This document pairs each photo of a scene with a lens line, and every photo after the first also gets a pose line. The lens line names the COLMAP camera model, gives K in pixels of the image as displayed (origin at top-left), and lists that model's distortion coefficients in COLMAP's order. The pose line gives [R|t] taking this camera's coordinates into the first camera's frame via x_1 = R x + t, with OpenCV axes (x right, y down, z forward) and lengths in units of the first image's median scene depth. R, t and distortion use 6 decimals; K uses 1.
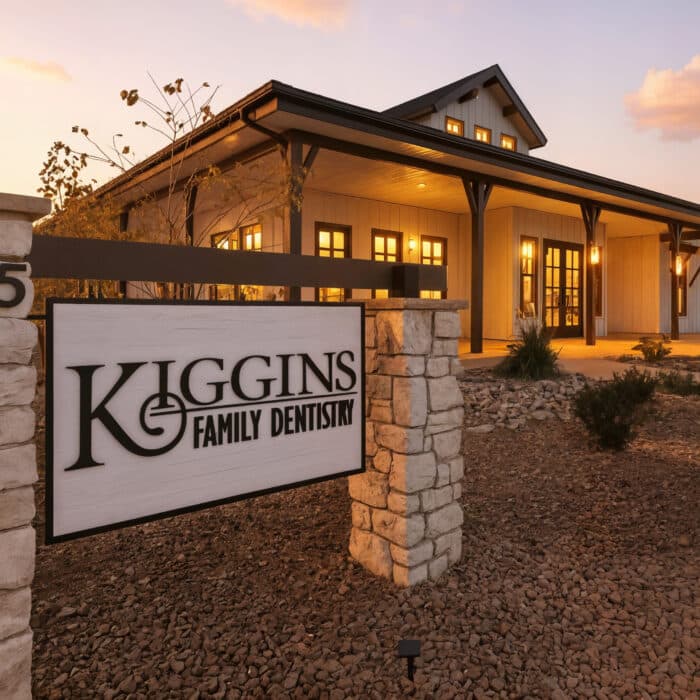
lens RADIAL K [[575.2, 0, 360.4], [0, 575.2, 308.5], [0, 0, 1]] dist [0.023160, -0.014317]
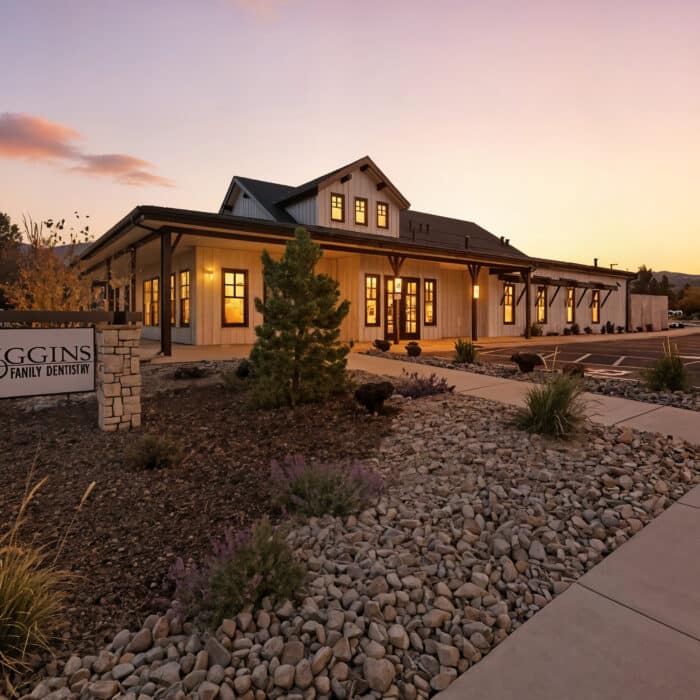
lens RADIAL K [[445.8, 0, 335.5], [0, 445.8, 323.2], [0, 0, 1]] dist [0.008574, 0.001452]
pose [[0.999890, -0.005048, -0.013913, 1.195104], [0.005215, 0.999914, 0.012027, -0.051980], [0.013851, -0.012098, 0.999831, -1.085094]]
